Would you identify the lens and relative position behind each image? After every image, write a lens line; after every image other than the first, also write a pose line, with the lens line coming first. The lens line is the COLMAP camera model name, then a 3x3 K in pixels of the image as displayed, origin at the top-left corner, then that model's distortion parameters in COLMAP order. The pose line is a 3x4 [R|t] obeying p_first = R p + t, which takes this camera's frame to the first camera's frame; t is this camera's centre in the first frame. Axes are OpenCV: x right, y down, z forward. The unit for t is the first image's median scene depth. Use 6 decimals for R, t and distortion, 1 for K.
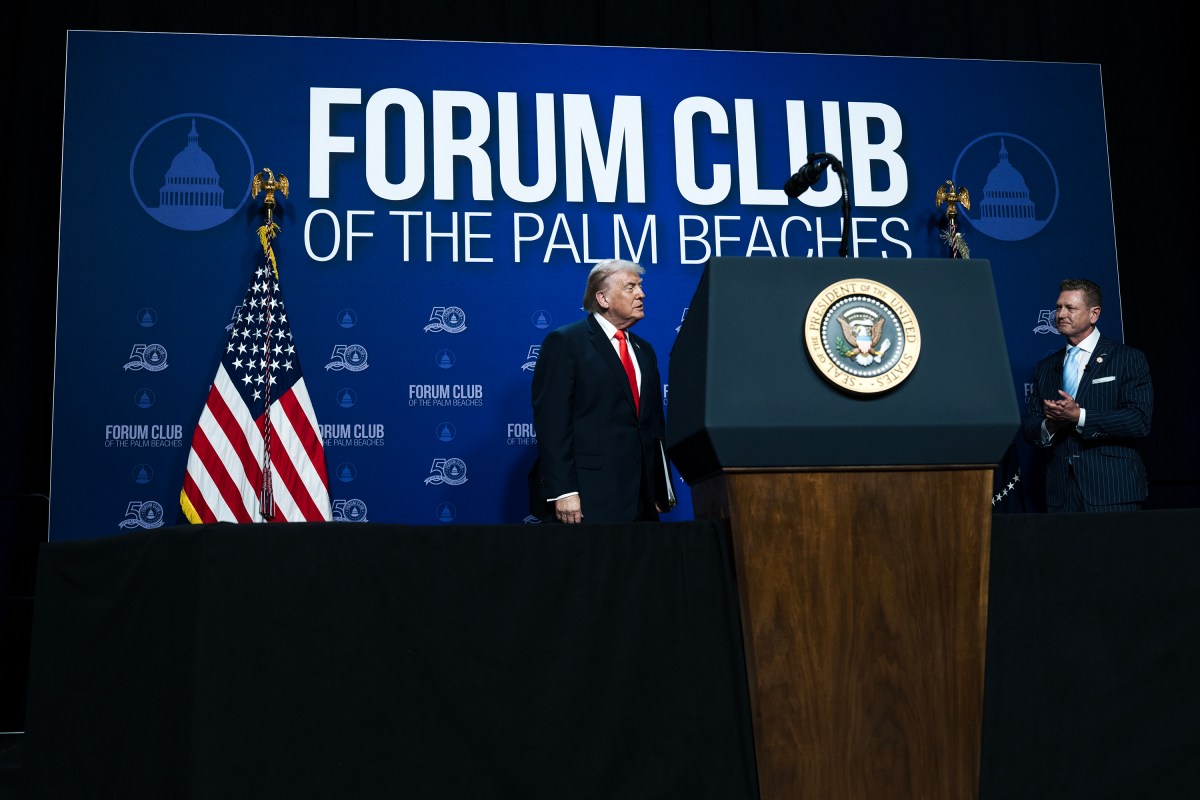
lens RADIAL K [[1485.5, 0, 611.3], [0, 1485.5, 348.3], [0, 0, 1]] dist [-0.065421, 0.030248]
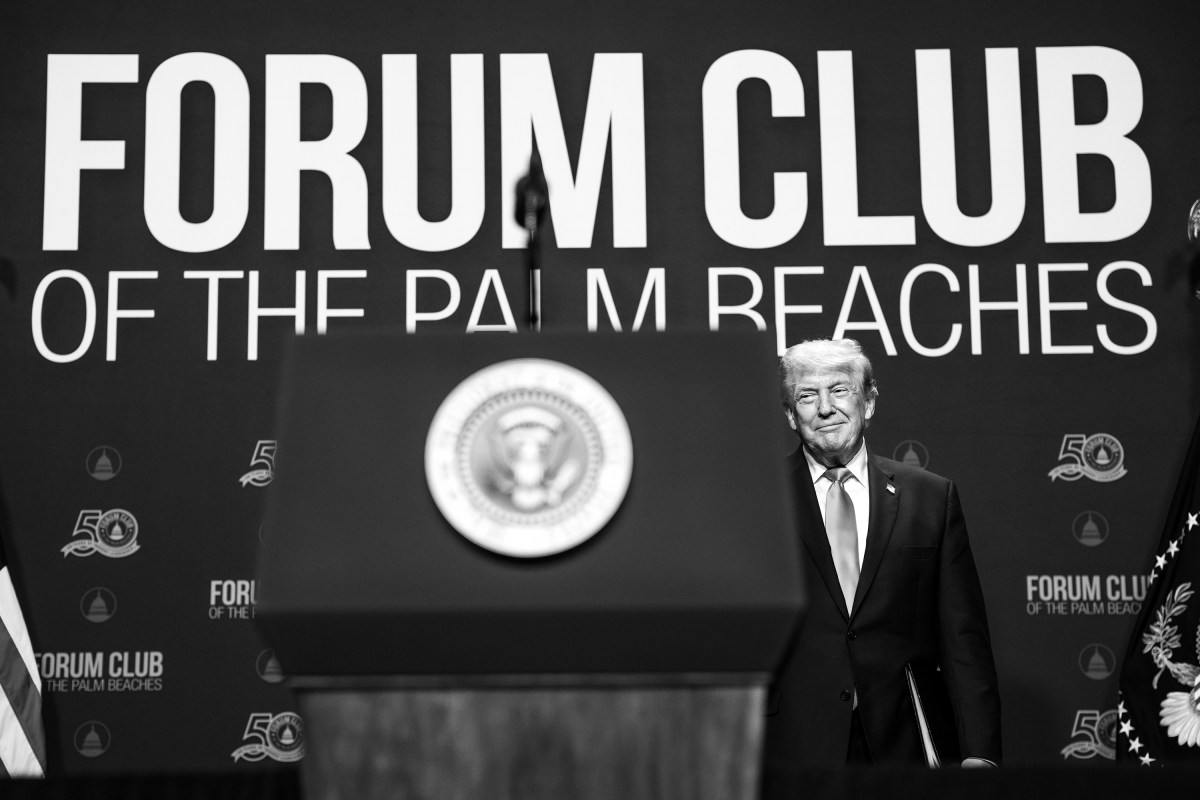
lens RADIAL K [[2941.4, 0, 598.4], [0, 2941.4, 366.7], [0, 0, 1]] dist [0.199648, 1.282107]
pose [[0.986841, -0.017254, -0.160768, 0.186007], [0.007496, 0.998103, -0.061106, 0.013271], [0.161517, 0.059097, 0.985099, -0.076838]]
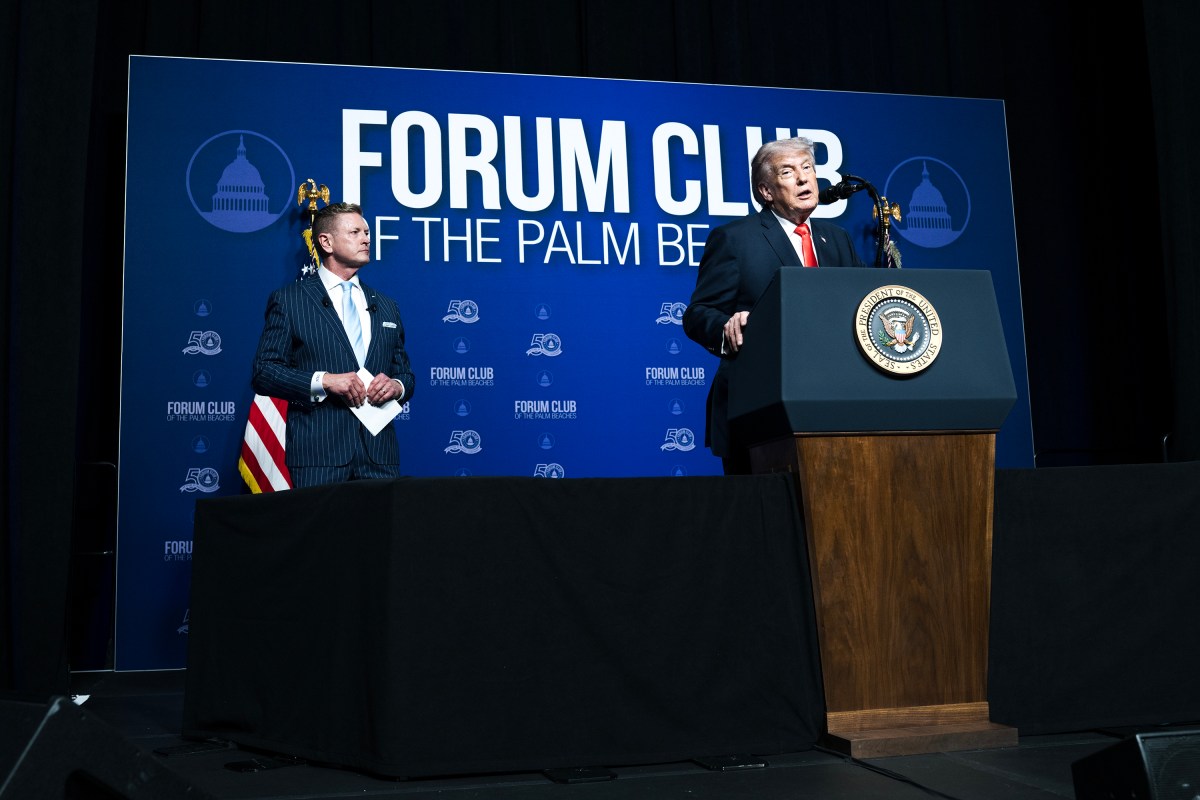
lens RADIAL K [[1362.5, 0, 606.1], [0, 1362.5, 335.5], [0, 0, 1]] dist [-0.058532, 0.024635]
pose [[0.996577, 0.004678, 0.082542, -0.086506], [-0.004712, 0.999989, 0.000215, -0.001122], [-0.082540, -0.000604, 0.996588, -0.072628]]
